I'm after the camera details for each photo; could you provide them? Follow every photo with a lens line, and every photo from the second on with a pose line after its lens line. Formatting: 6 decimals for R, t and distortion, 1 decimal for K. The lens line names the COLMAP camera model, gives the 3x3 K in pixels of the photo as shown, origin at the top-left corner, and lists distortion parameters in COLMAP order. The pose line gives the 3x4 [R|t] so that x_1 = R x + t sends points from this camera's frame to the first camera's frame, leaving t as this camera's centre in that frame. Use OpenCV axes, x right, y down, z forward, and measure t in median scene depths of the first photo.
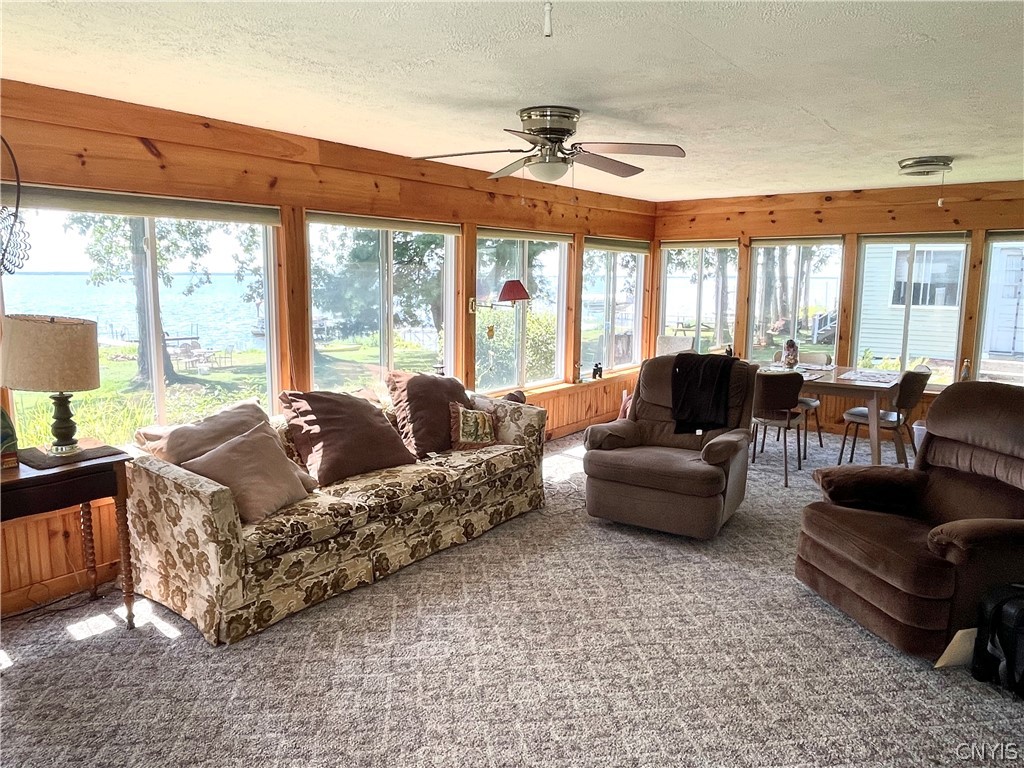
lens RADIAL K [[698.1, 0, 507.2], [0, 698.1, 374.4], [0, 0, 1]] dist [0.038847, -0.067070]
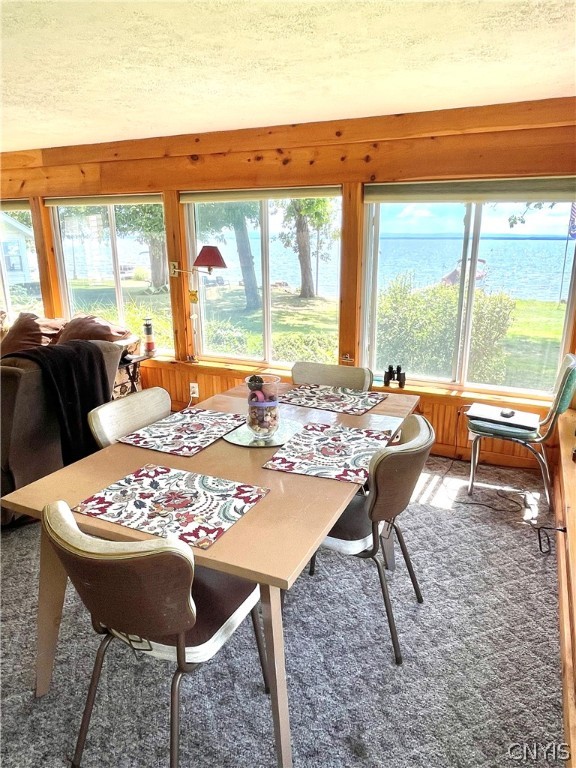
lens RADIAL K [[523.6, 0, 288.0], [0, 523.6, 384.0], [0, 0, 1]] dist [0.038847, -0.067070]
pose [[0.218343, 0.257516, -0.941282, 1.087033], [-0.135384, 0.963221, 0.232114, -0.189702], [0.966436, 0.076754, 0.245176, 1.328824]]
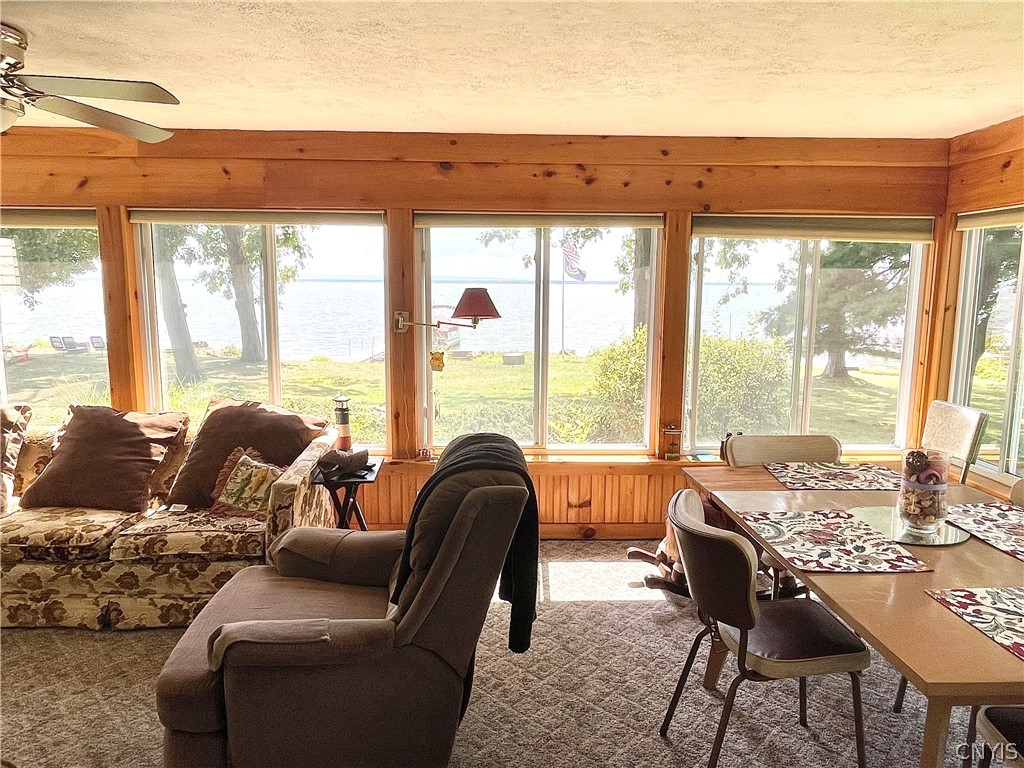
lens RADIAL K [[698.1, 0, 507.2], [0, 698.1, 374.4], [0, 0, 1]] dist [0.038847, -0.067070]
pose [[0.640821, 0.099539, -0.761210, 0.779753], [-0.110627, 0.993183, 0.036742, -0.112979], [0.759678, 0.060666, 0.647464, 0.832641]]
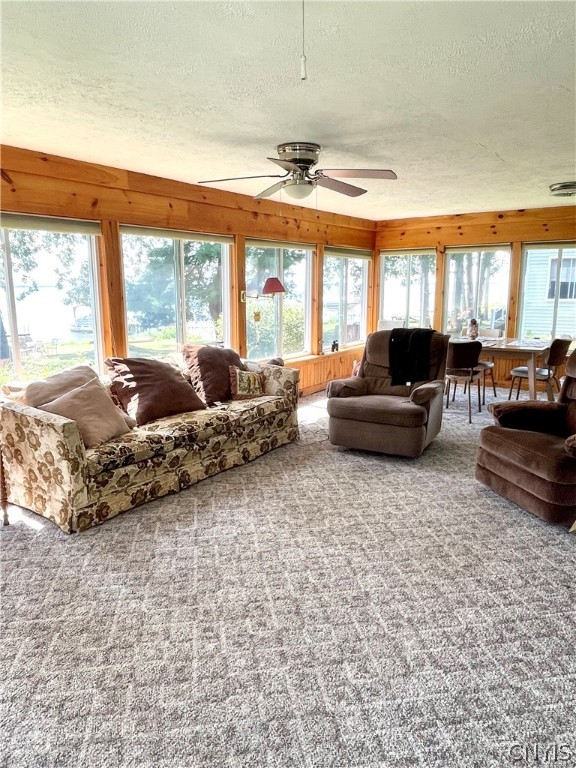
lens RADIAL K [[523.6, 0, 288.0], [0, 523.6, 384.0], [0, 0, 1]] dist [0.038847, -0.067070]
pose [[0.998948, -0.021350, 0.040583, -0.010390], [0.019431, 0.998701, 0.047099, 0.033539], [-0.041536, -0.046260, 0.998065, -0.041827]]
